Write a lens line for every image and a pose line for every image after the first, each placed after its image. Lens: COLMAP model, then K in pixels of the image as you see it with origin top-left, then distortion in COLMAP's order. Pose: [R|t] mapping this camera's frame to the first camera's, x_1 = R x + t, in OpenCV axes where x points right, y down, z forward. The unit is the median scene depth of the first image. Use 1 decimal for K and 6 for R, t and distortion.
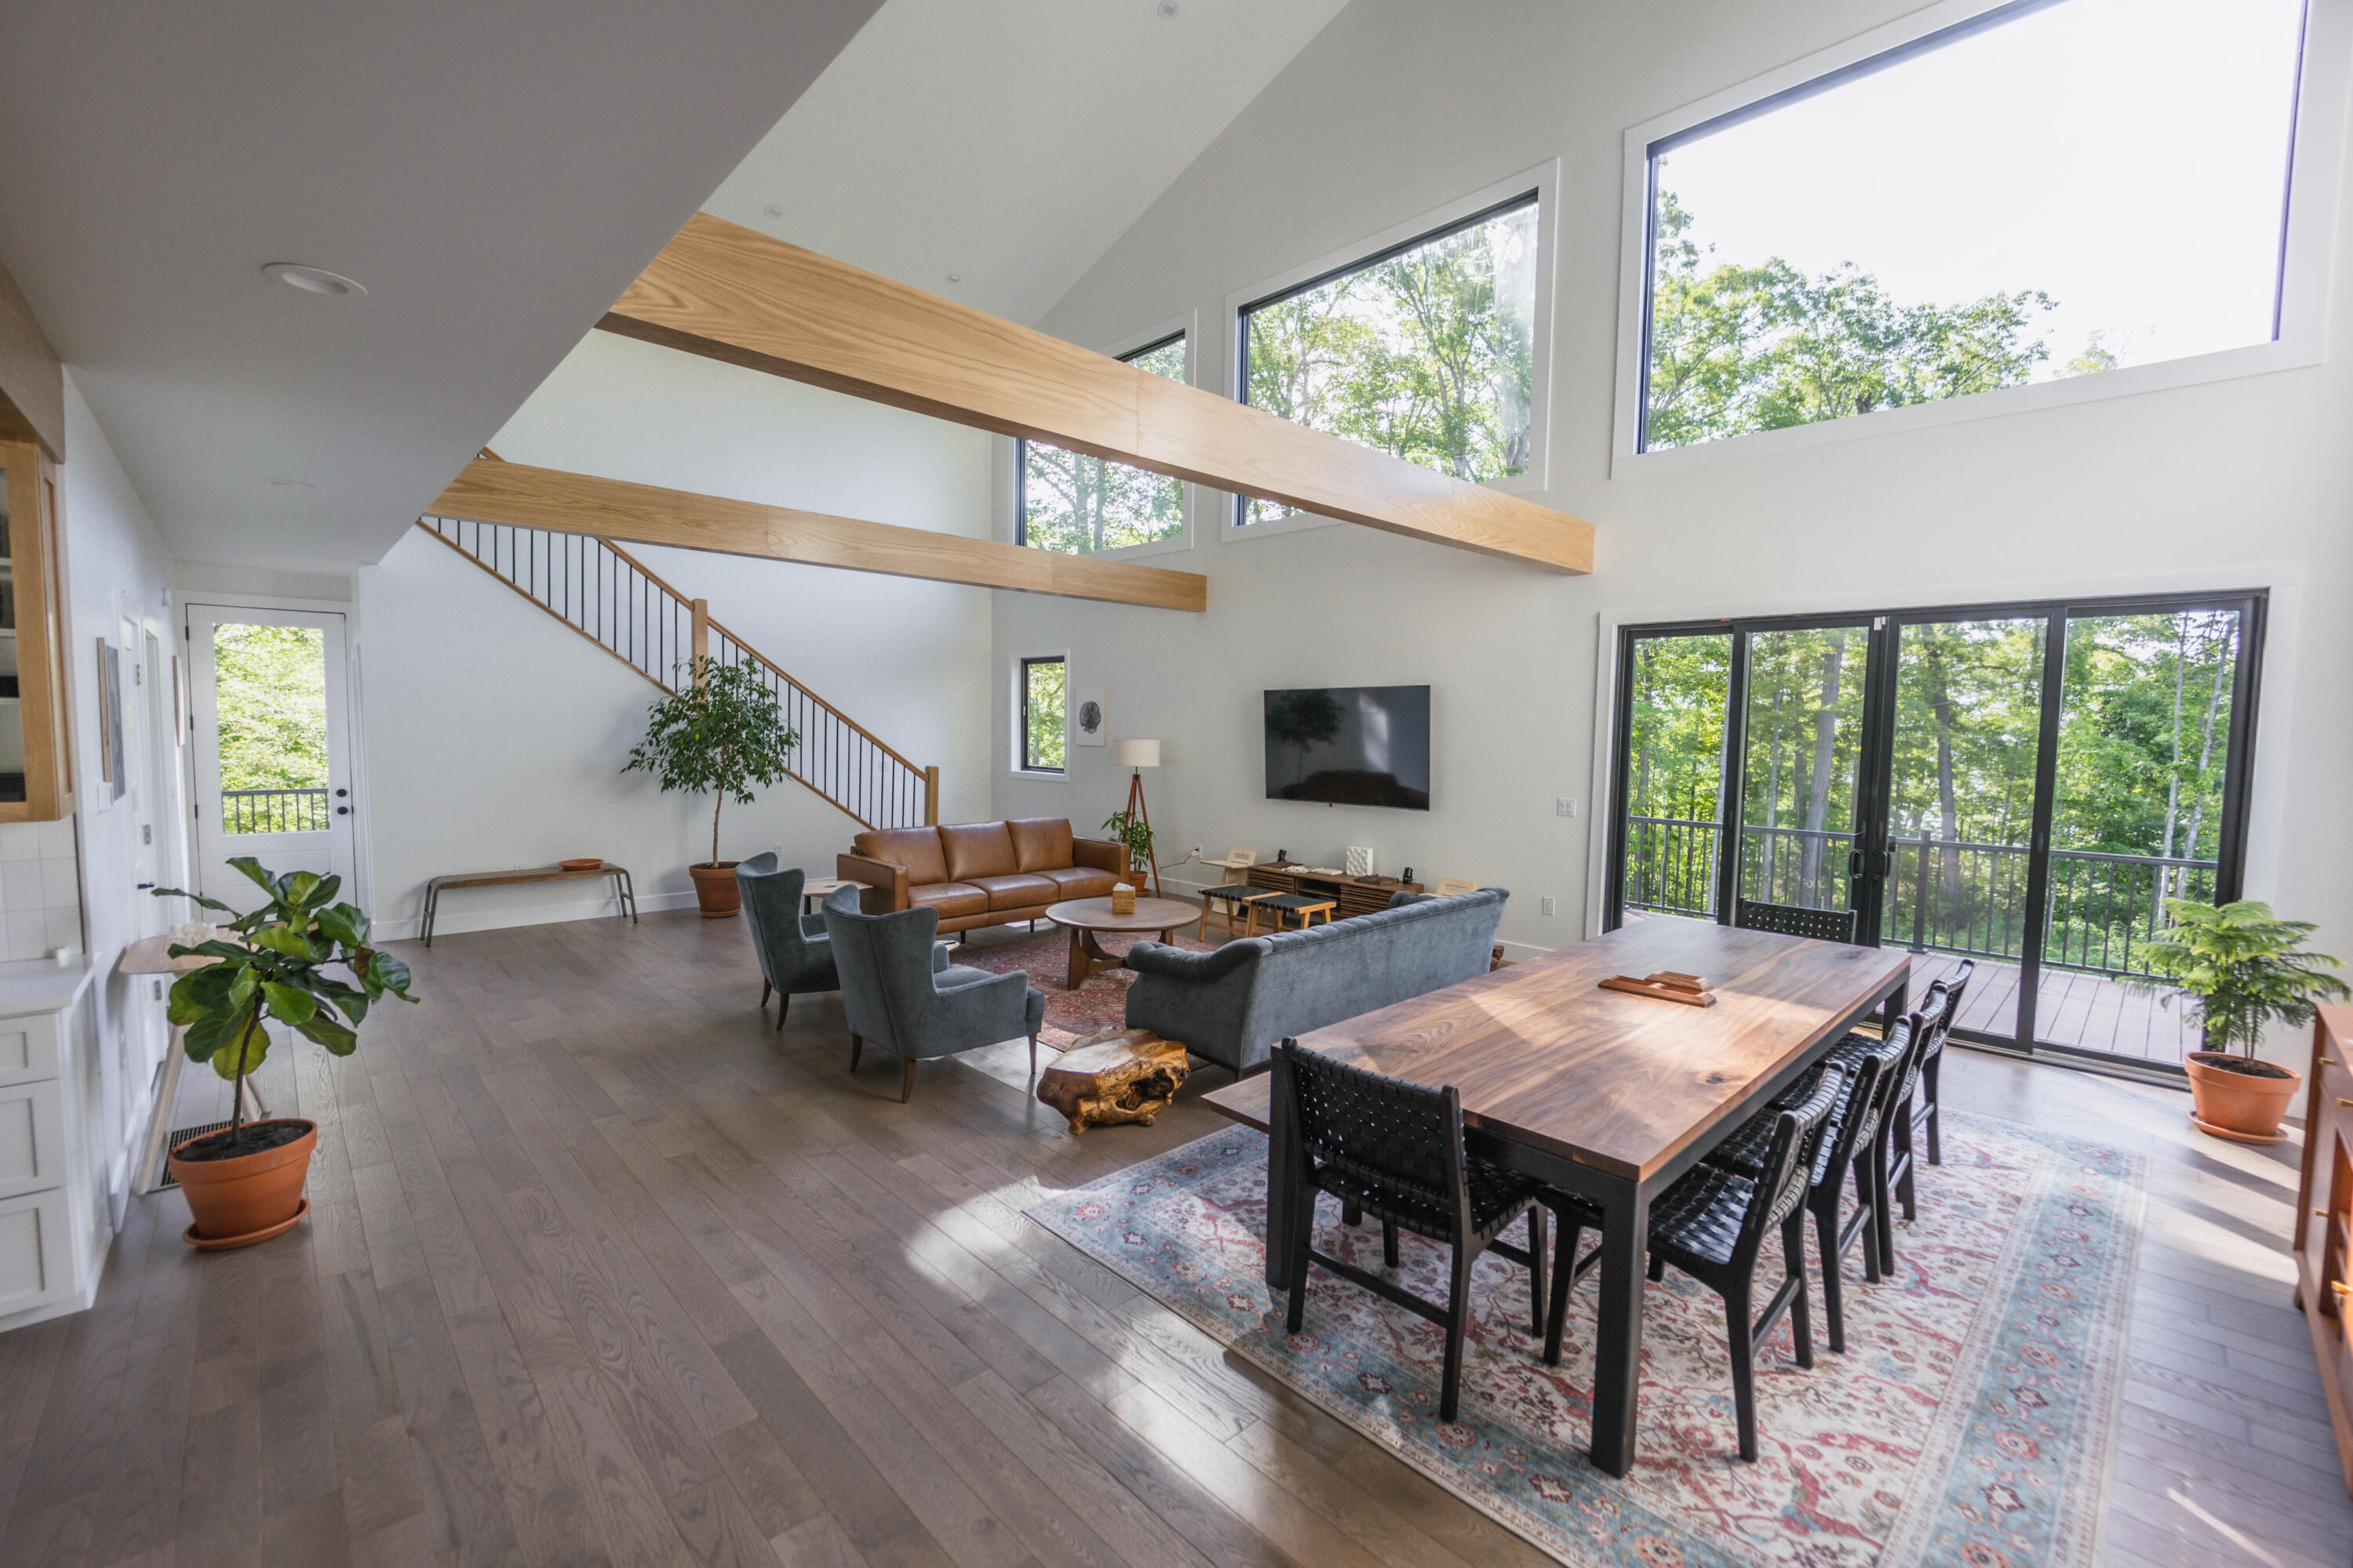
lens RADIAL K [[970.0, 0, 1176.5], [0, 970.0, 784.0], [0, 0, 1]] dist [-0.000676, -0.000076]
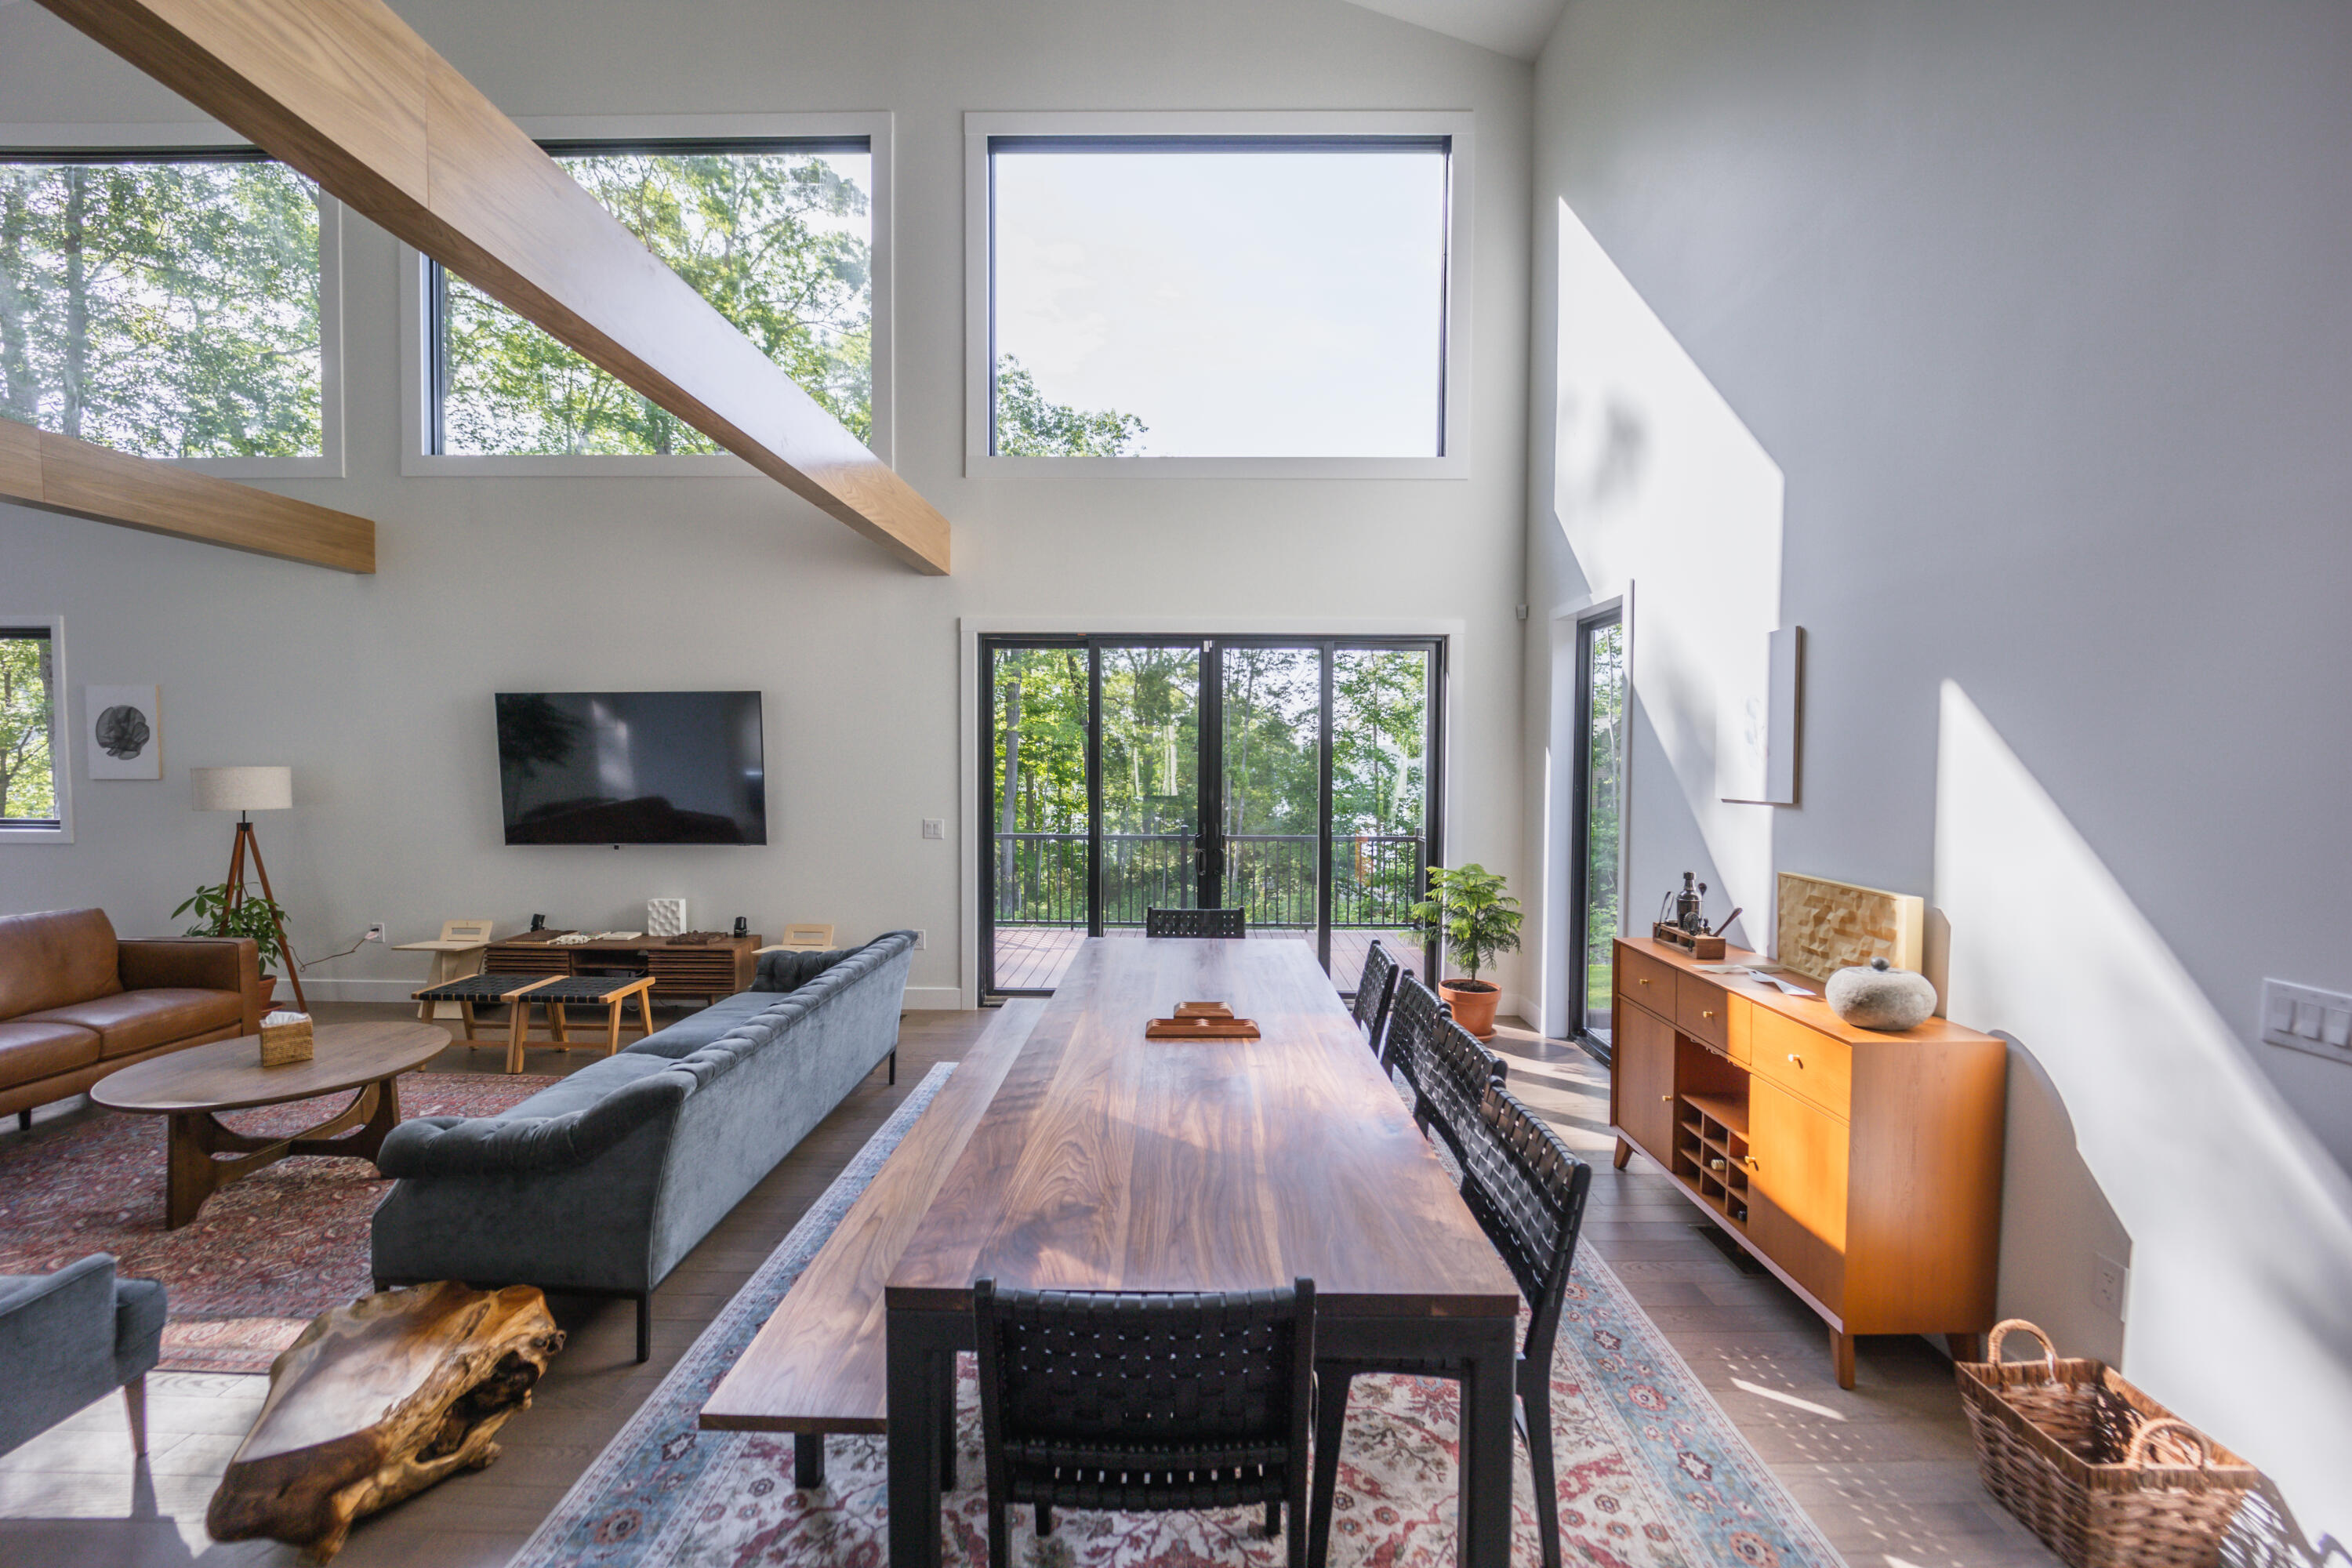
lens RADIAL K [[954.8, 0, 1176.0], [0, 954.8, 790.2], [0, 0, 1]] dist [-0.014256, 0.000774]
pose [[0.702708, -0.039277, 0.710393, -0.060151], [0.049748, 0.998744, 0.006009, -0.005603], [-0.709737, 0.031118, 0.703779, 0.174064]]
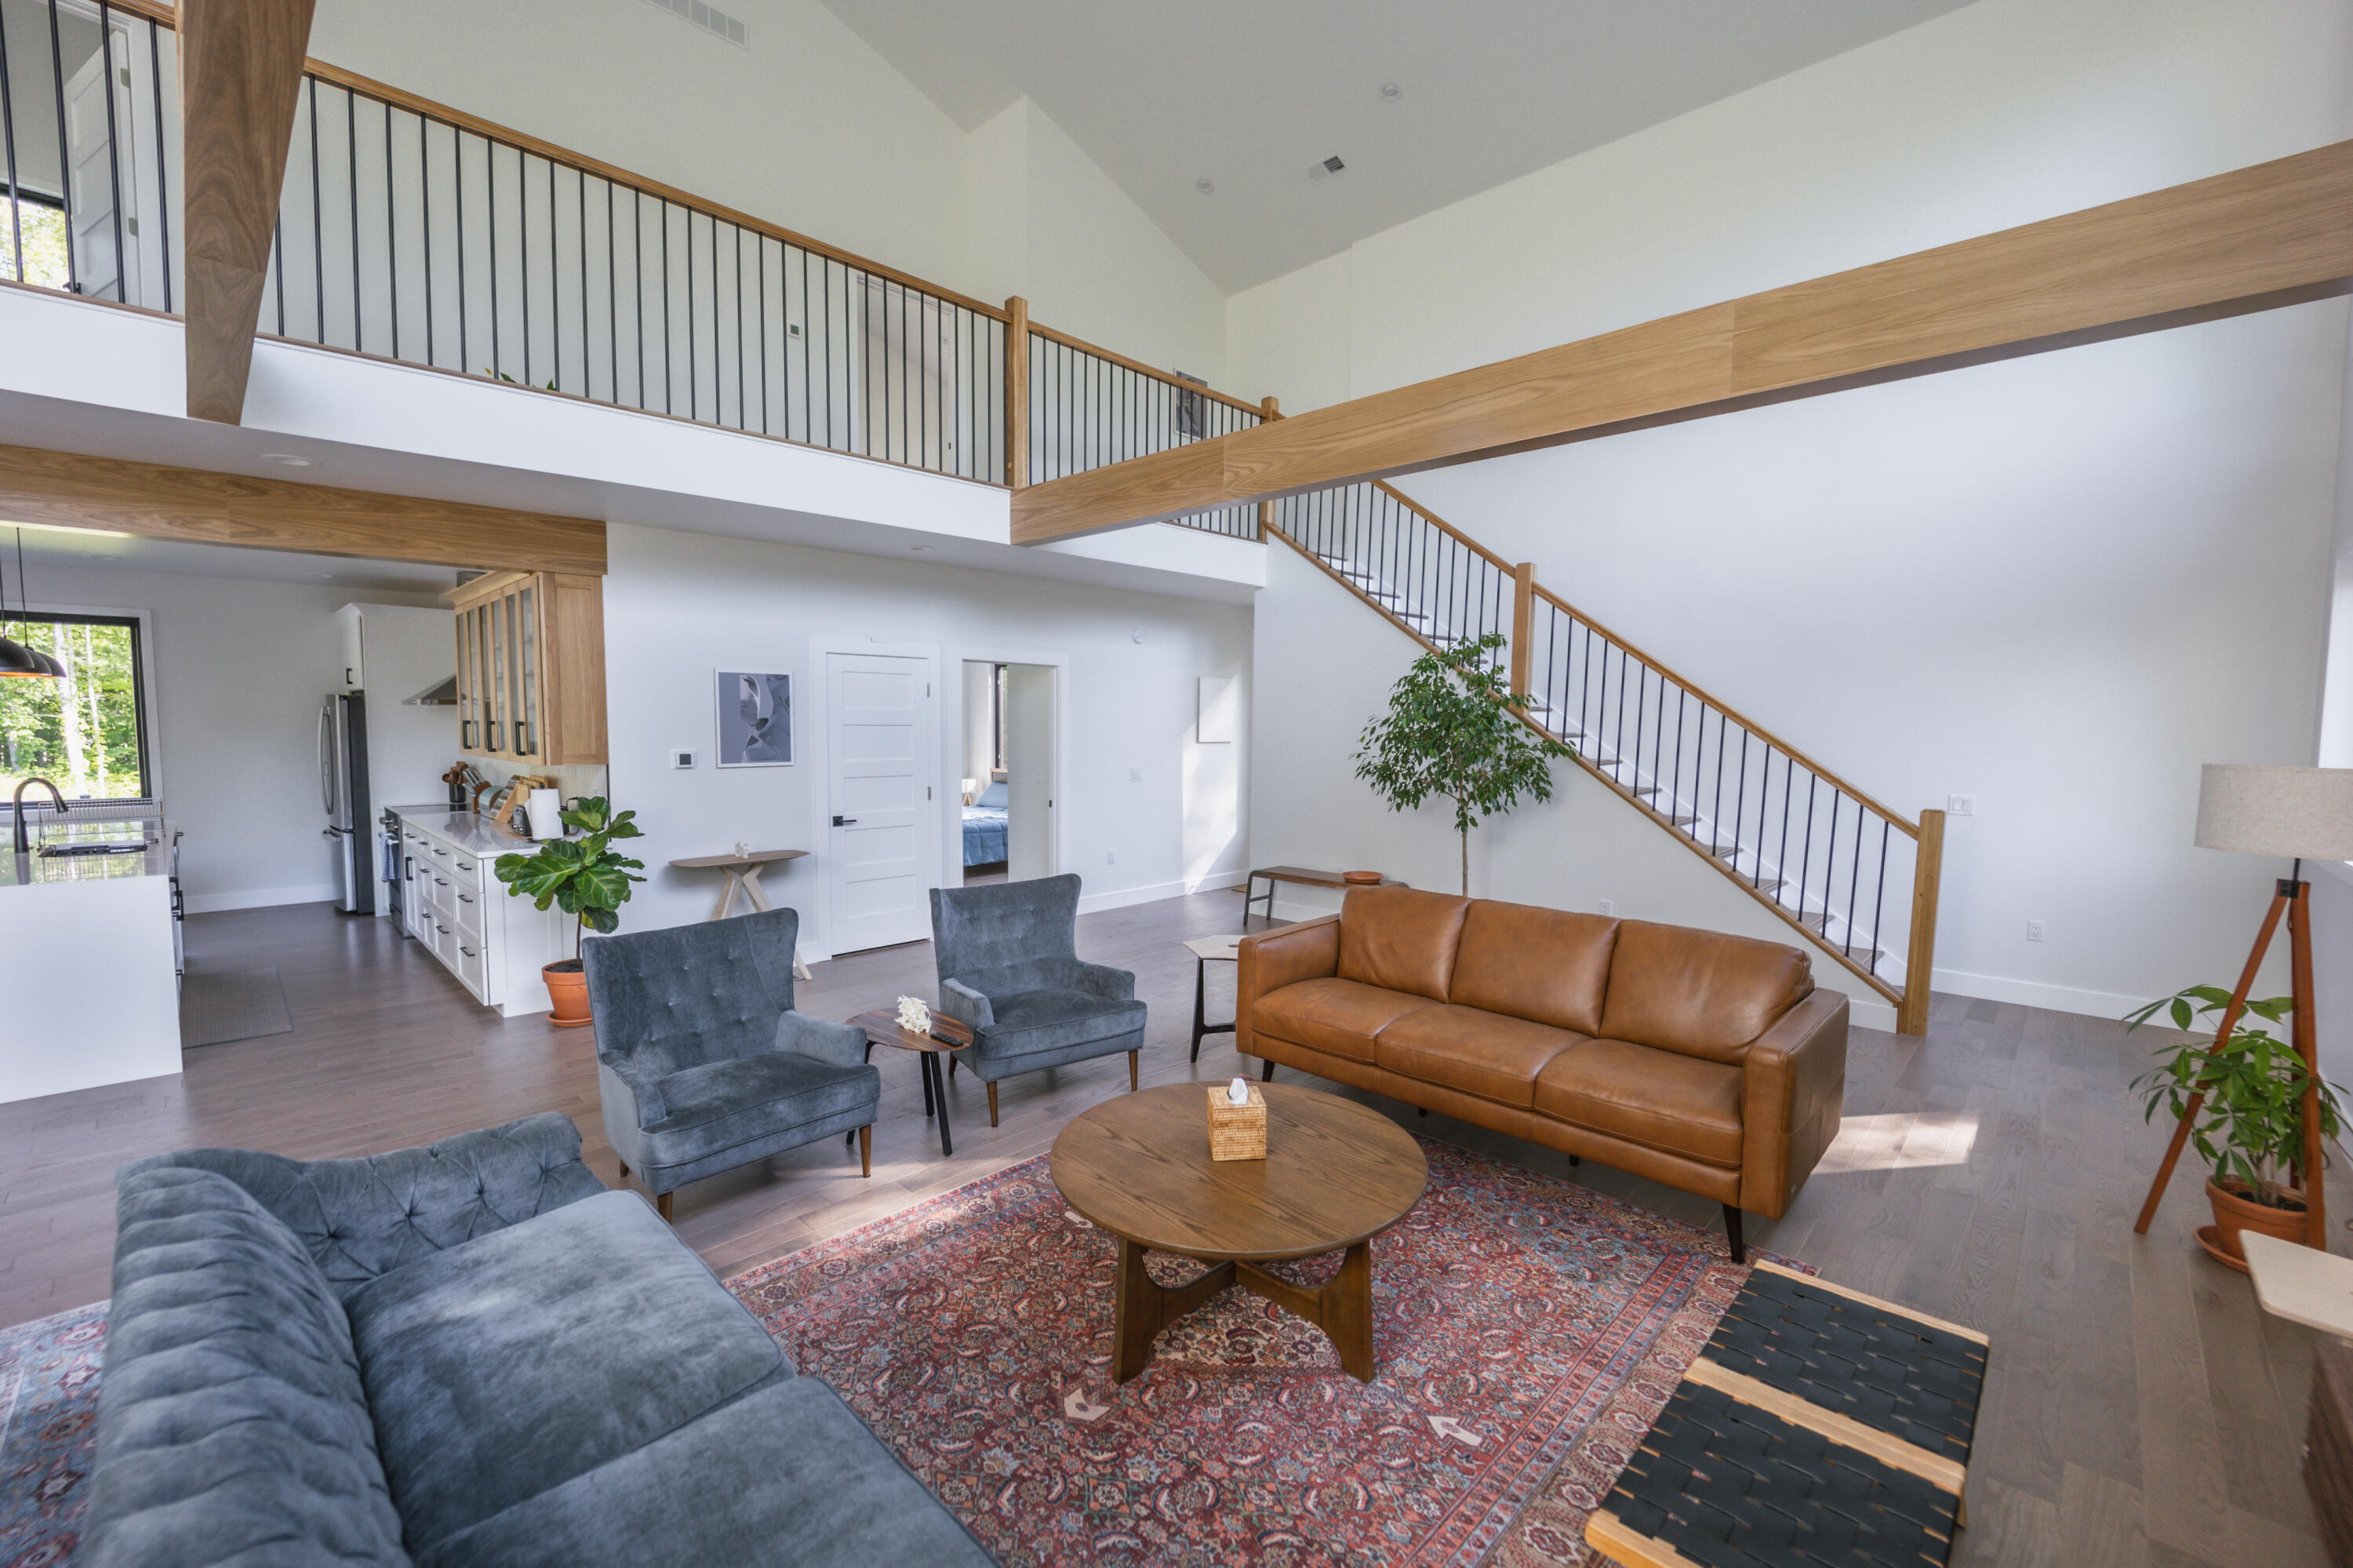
lens RADIAL K [[964.0, 0, 1172.9], [0, 964.0, 795.7], [0, 0, 1]] dist [-0.008116, -0.000204]
pose [[0.040774, 0.060740, -0.997320, 0.287555], [-0.069791, 0.995886, 0.057800, -0.035459], [0.996728, 0.067247, 0.044845, 0.763339]]
